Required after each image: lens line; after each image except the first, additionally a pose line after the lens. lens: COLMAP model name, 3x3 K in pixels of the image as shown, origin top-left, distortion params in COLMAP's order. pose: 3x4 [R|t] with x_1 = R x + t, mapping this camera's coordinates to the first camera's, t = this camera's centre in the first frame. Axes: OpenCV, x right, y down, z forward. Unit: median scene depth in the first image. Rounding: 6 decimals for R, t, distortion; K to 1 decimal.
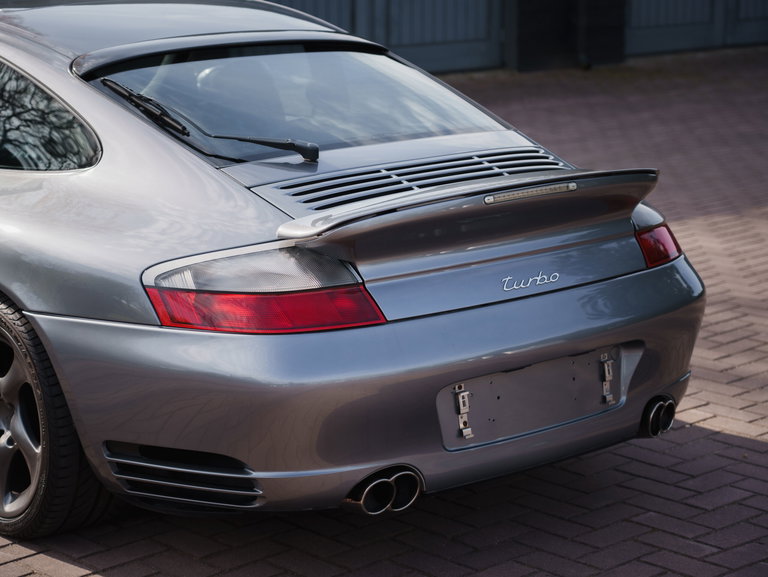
lens RADIAL K [[1707.3, 0, 379.3], [0, 1707.3, 284.9], [0, 0, 1]] dist [0.045193, 0.000000]
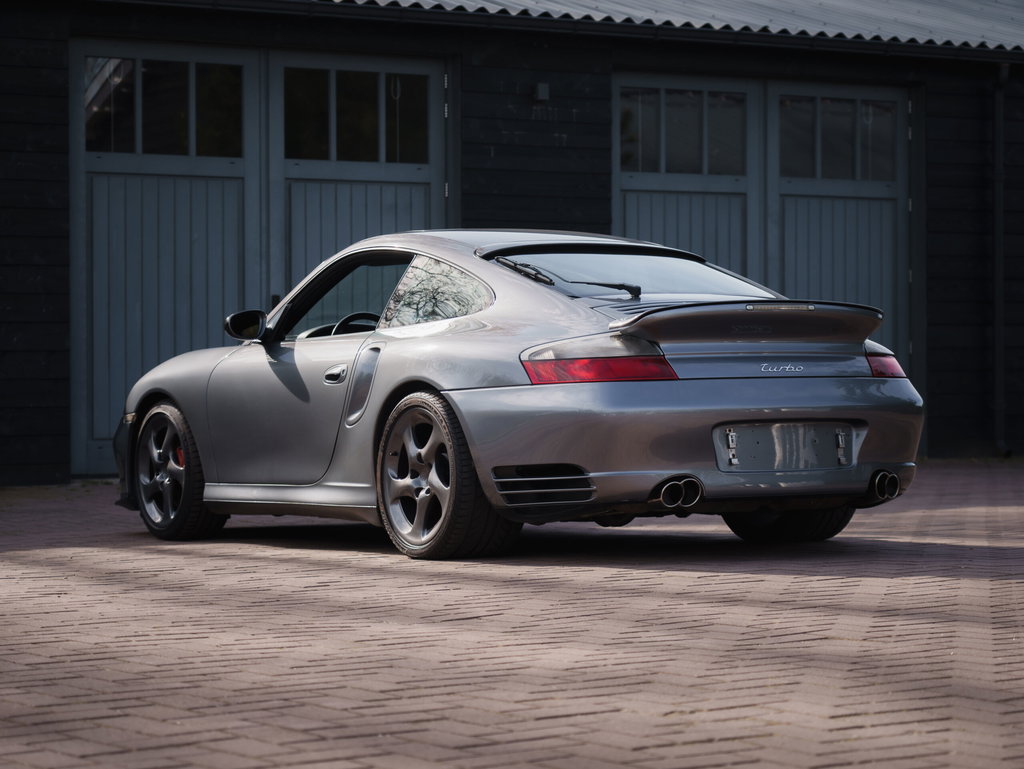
lens RADIAL K [[2276.4, 0, 511.1], [0, 2276.4, 395.1], [0, 0, 1]] dist [0.045193, 0.000000]
pose [[0.990119, -0.003135, -0.140197, 0.136544], [-0.026417, 0.977681, -0.208426, 0.447882], [0.137722, 0.210070, 0.967938, -0.954929]]
